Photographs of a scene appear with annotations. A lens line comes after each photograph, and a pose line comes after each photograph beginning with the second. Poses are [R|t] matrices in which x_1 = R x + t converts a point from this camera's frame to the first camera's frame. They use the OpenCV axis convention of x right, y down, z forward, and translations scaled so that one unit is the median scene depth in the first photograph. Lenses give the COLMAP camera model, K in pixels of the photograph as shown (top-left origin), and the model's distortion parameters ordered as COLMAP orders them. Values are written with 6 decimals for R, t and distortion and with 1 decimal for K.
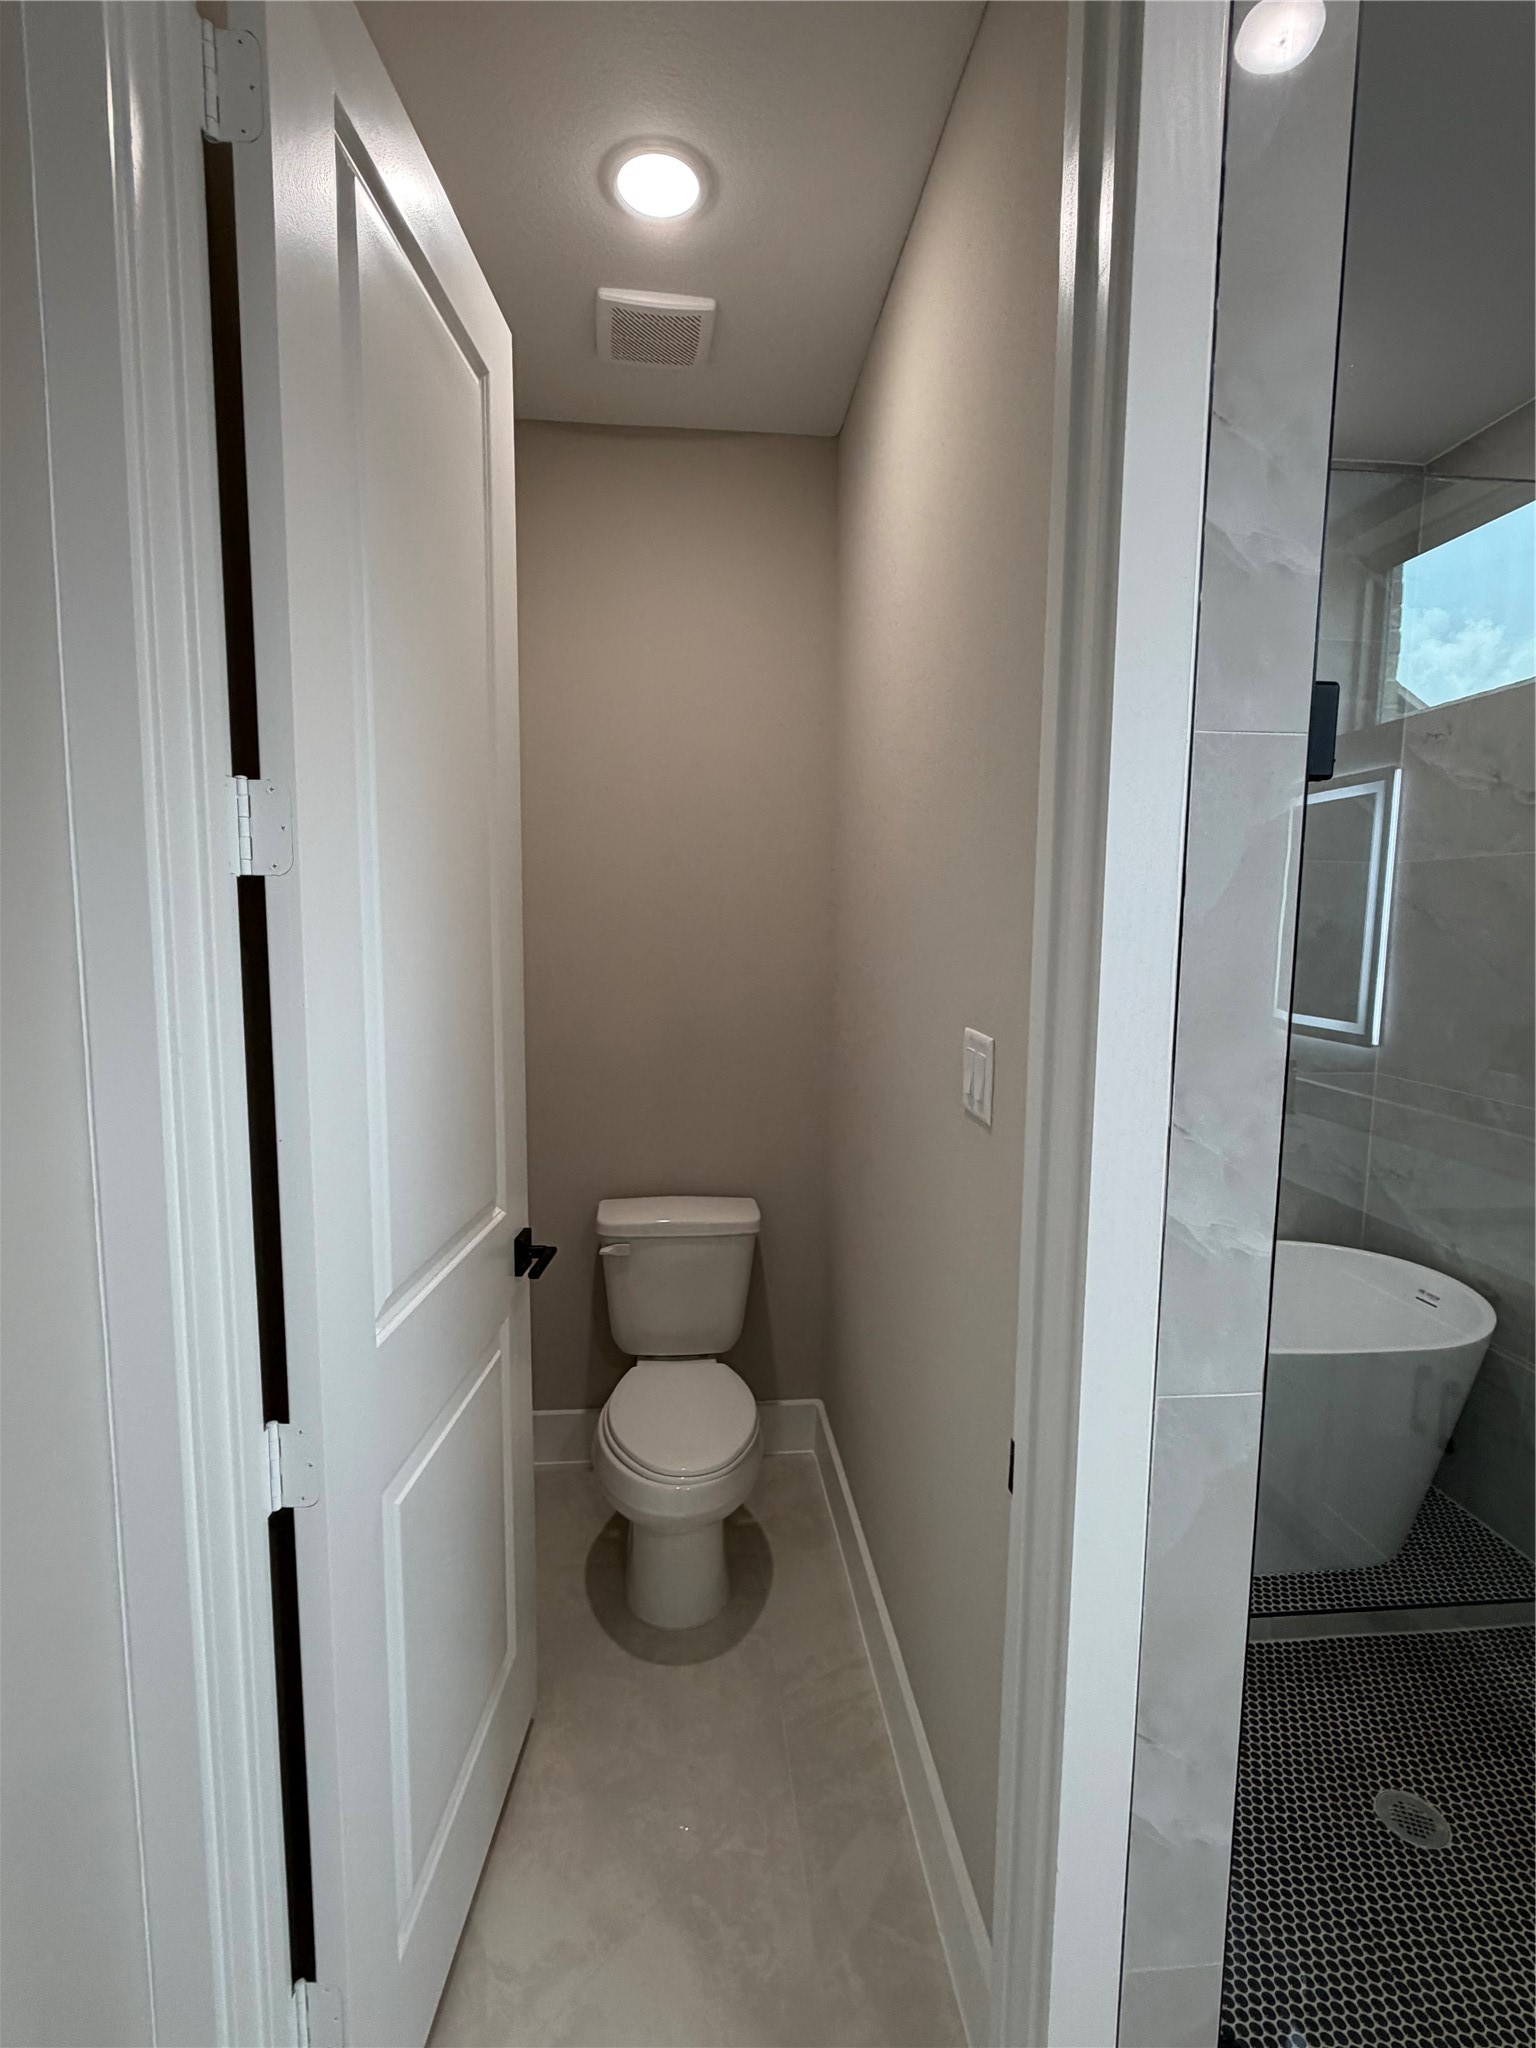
lens RADIAL K [[958.3, 0, 750.0], [0, 958.3, 1020.7], [0, 0, 1]] dist [0.002507, -0.000638]
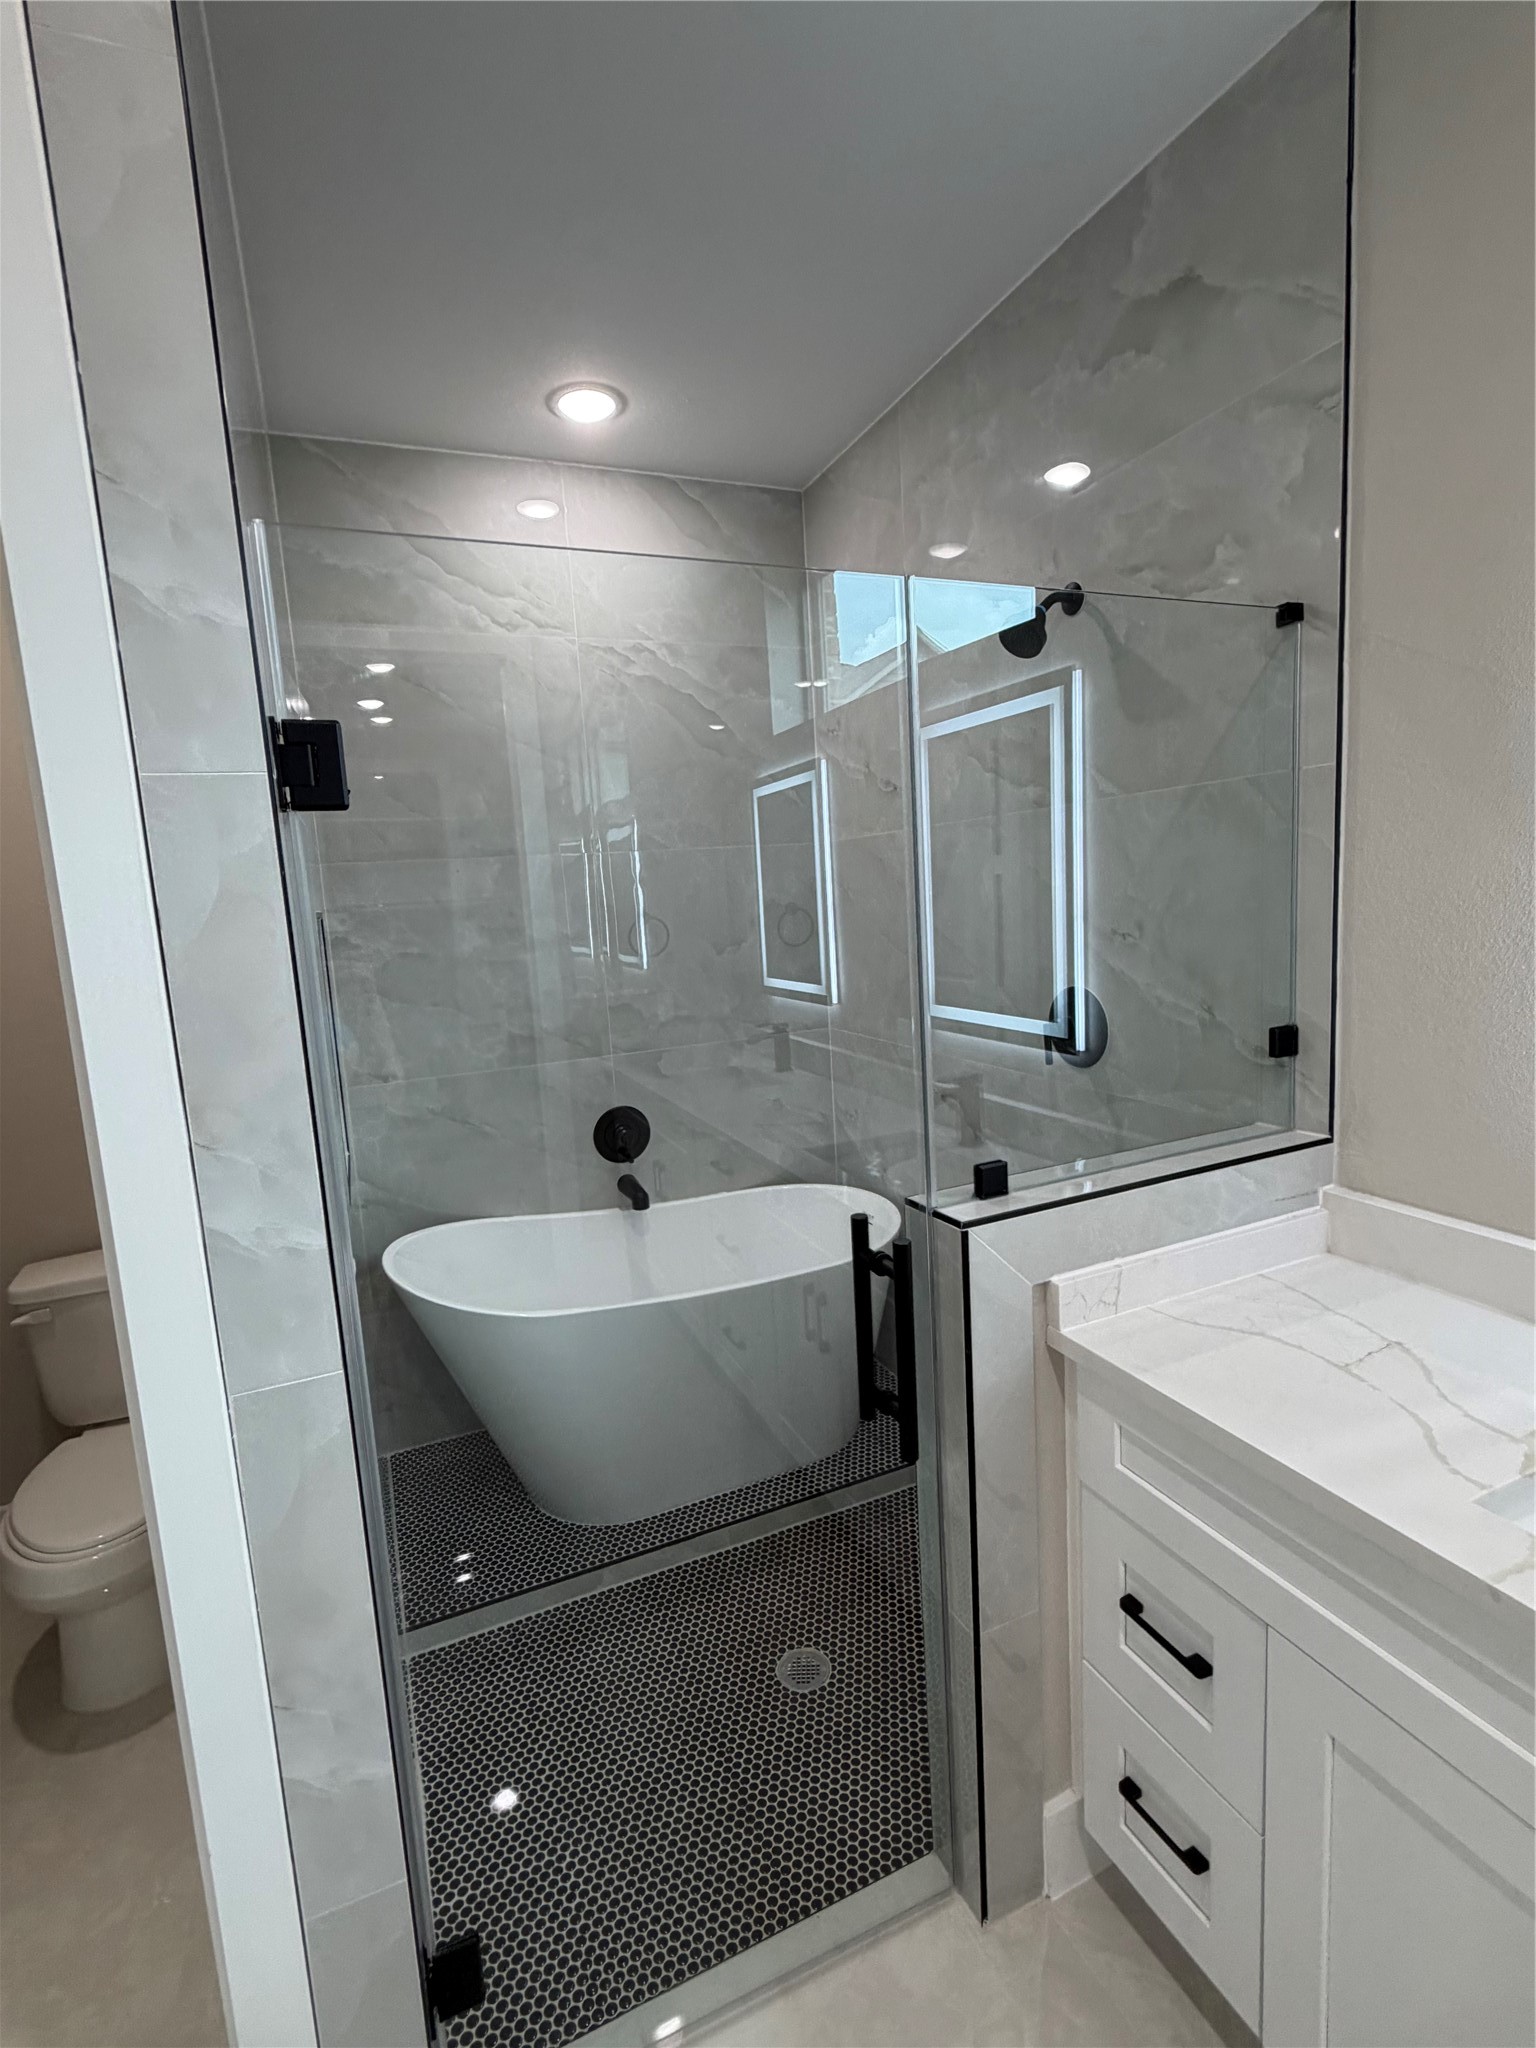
lens RADIAL K [[958.3, 0, 757.3], [0, 958.3, 1021.4], [0, 0, 1]] dist [0.002507, -0.000638]
pose [[0.950056, -0.108872, 0.292473, 0.278102], [0.104319, 0.994055, 0.031168, 0.002358], [-0.294128, 0.000899, 0.955766, -0.074427]]
